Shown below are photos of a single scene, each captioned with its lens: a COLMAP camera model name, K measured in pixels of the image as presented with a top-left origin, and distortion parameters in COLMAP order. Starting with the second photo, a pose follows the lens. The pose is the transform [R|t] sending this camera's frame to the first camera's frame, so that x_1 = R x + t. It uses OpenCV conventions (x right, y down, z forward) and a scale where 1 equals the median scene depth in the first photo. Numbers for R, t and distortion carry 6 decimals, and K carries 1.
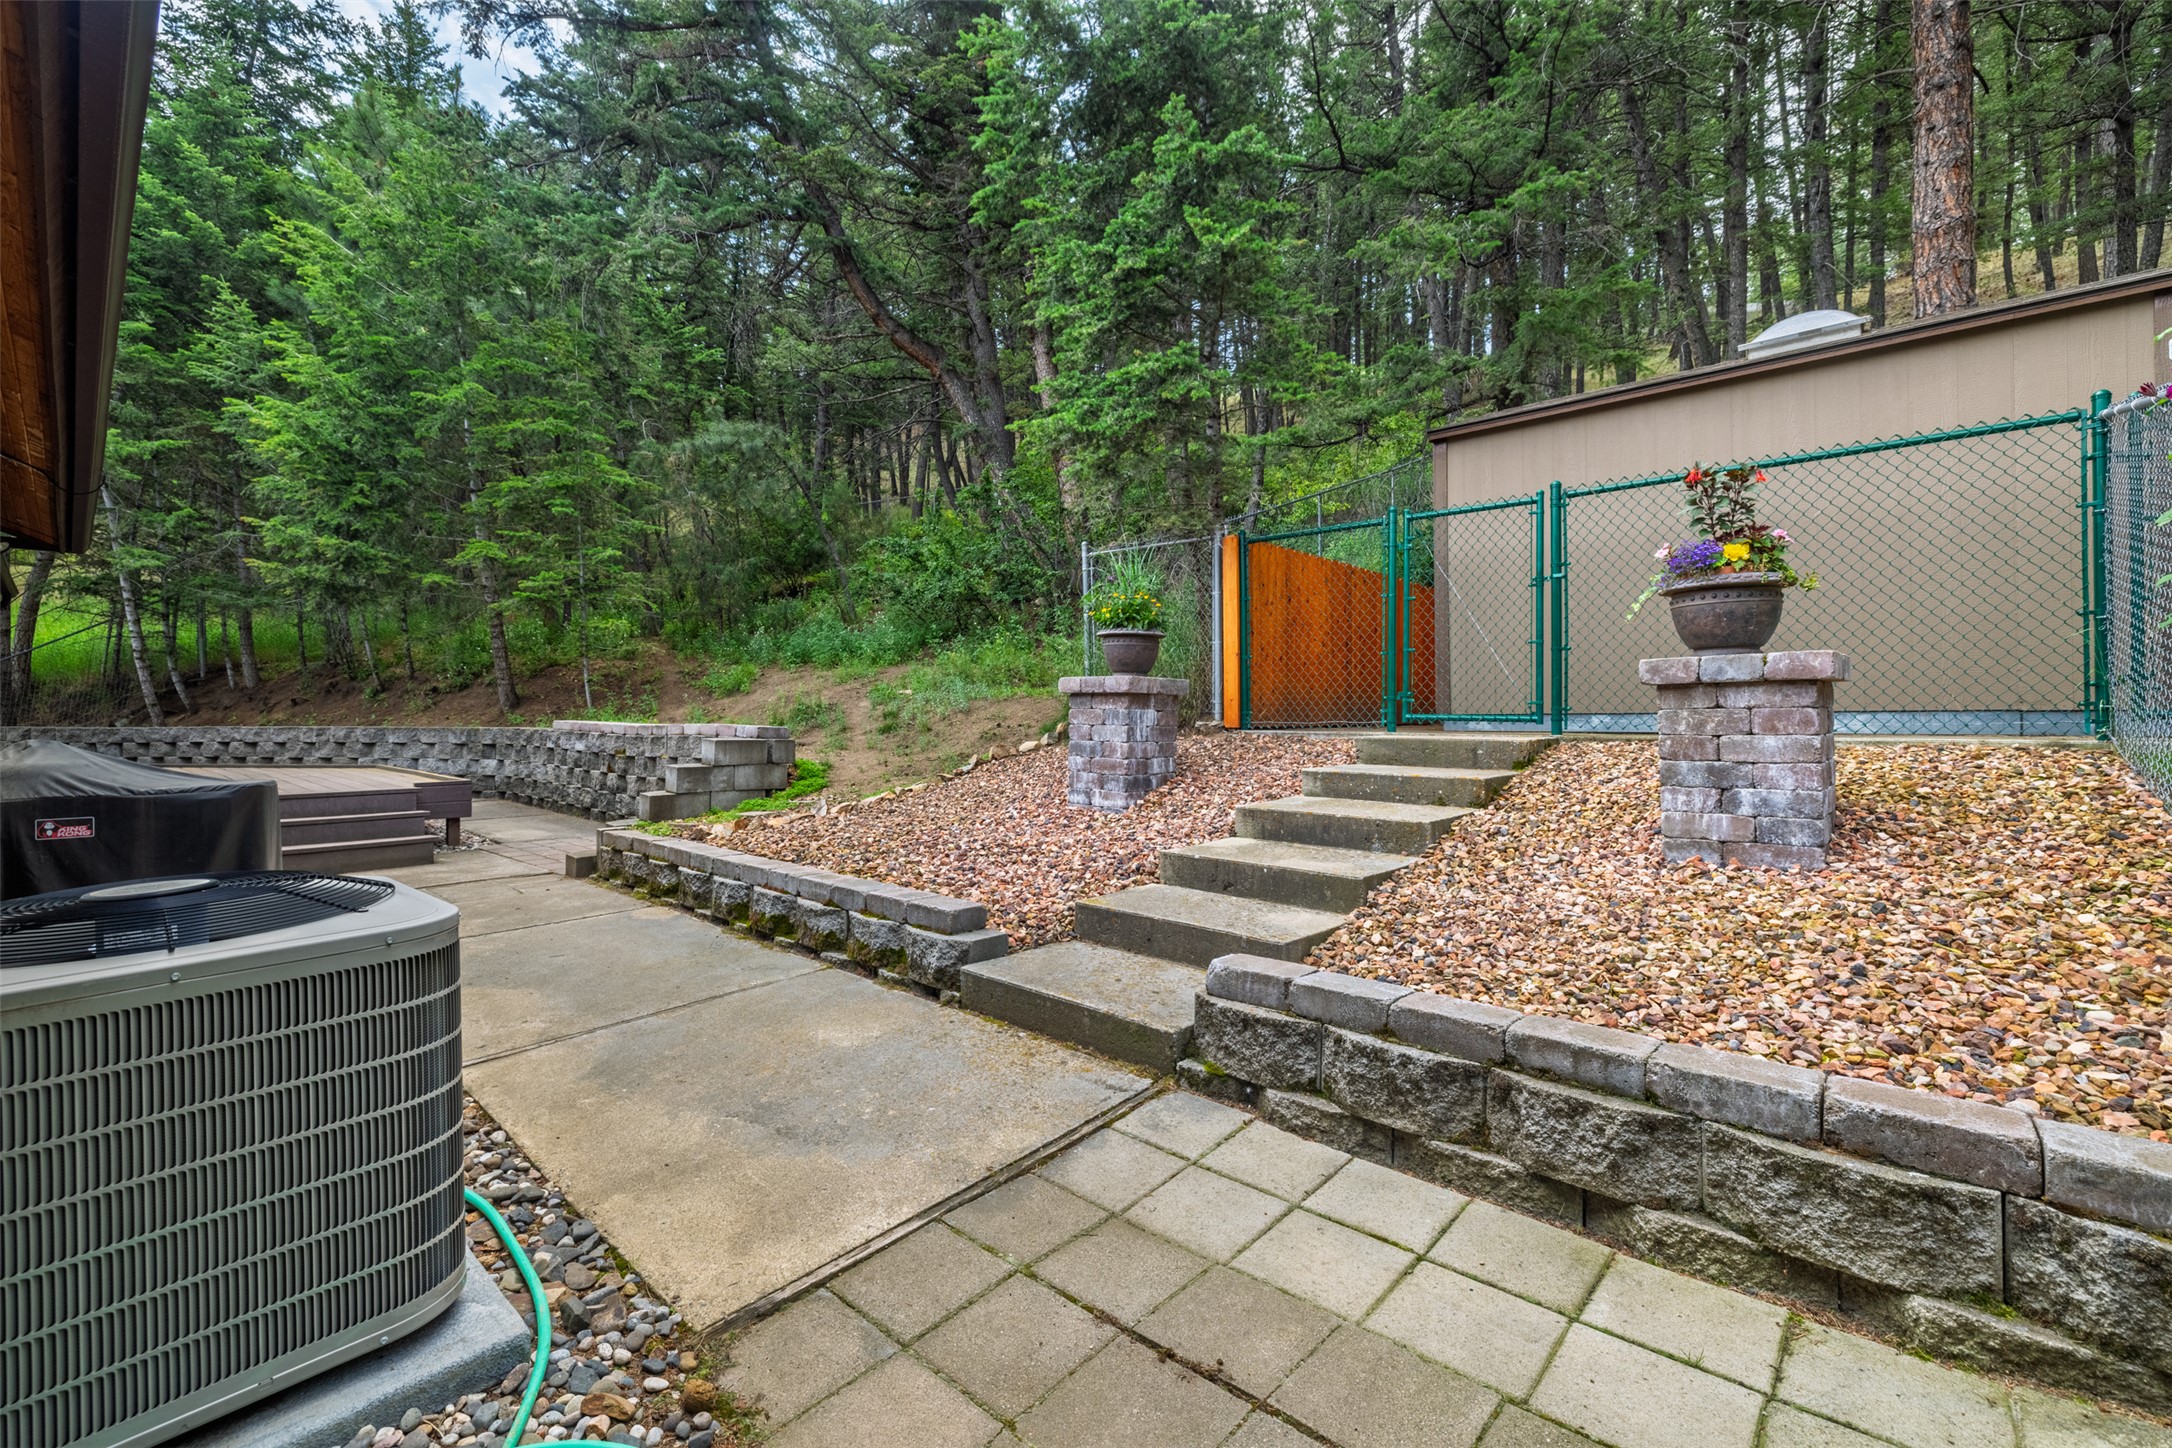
lens RADIAL K [[911.9, 0, 1081.6], [0, 911.9, 718.2], [0, 0, 1]] dist [0.001376, -0.001140]
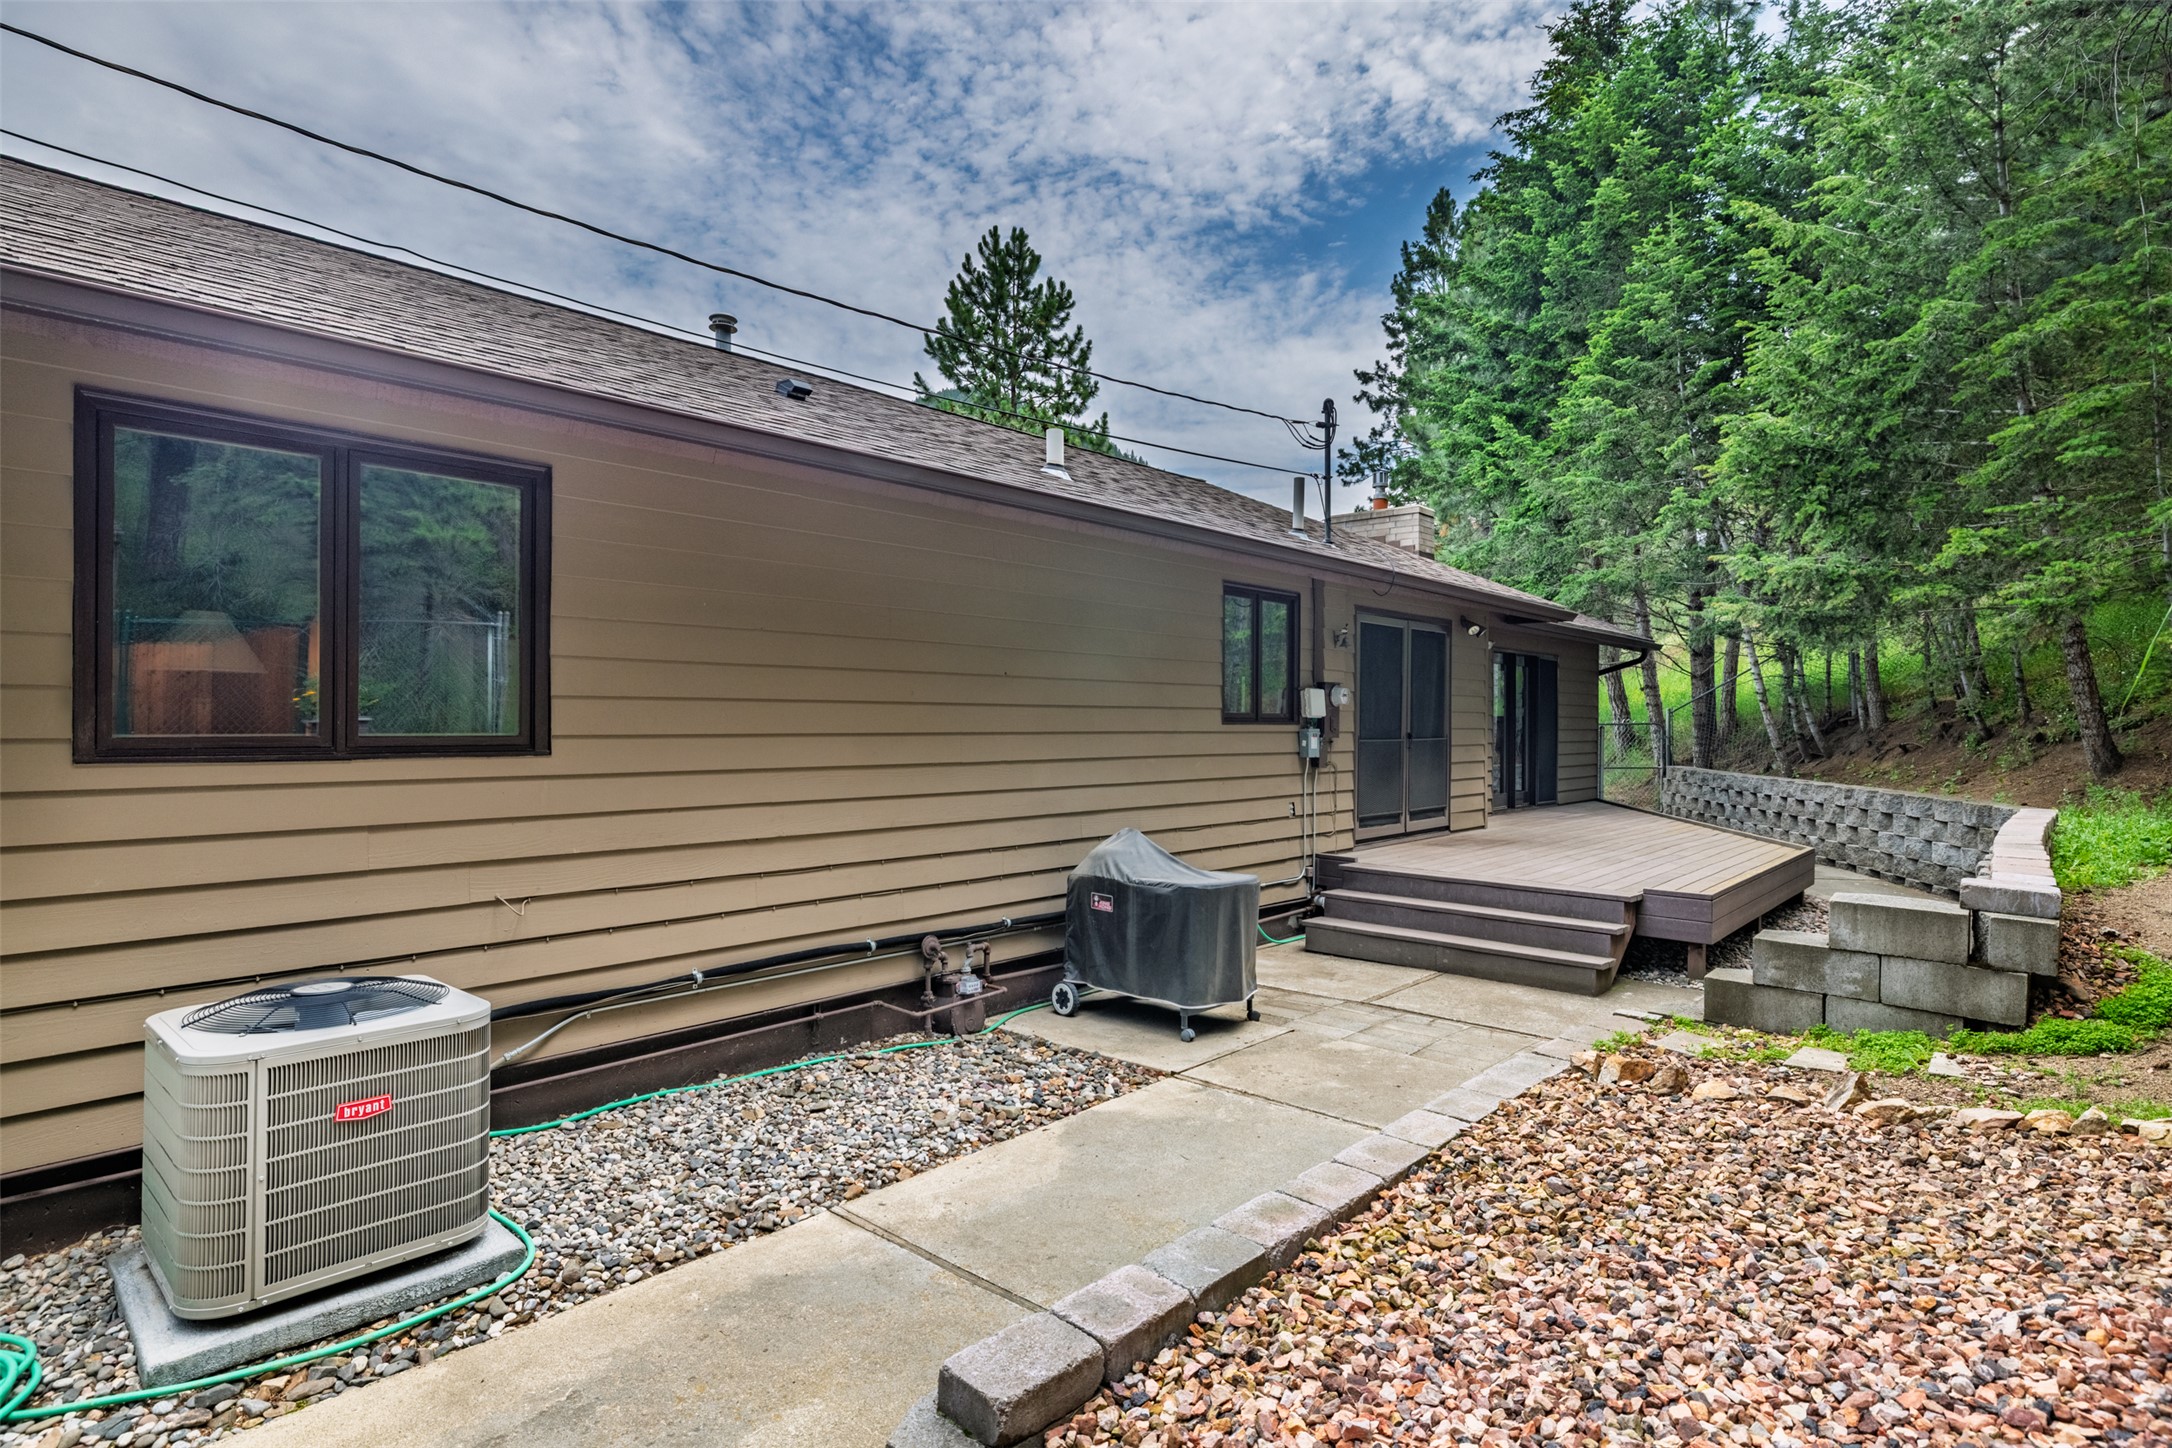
lens RADIAL K [[1088.9, 0, 1084.1], [0, 1088.9, 726.7], [0, 0, 1]] dist [-0.002407, 0.000587]
pose [[-0.018459, 0.004591, -0.999819, 0.187350], [-0.003083, 0.999984, 0.004648, -0.060915], [0.999825, 0.003168, -0.018444, 0.435249]]
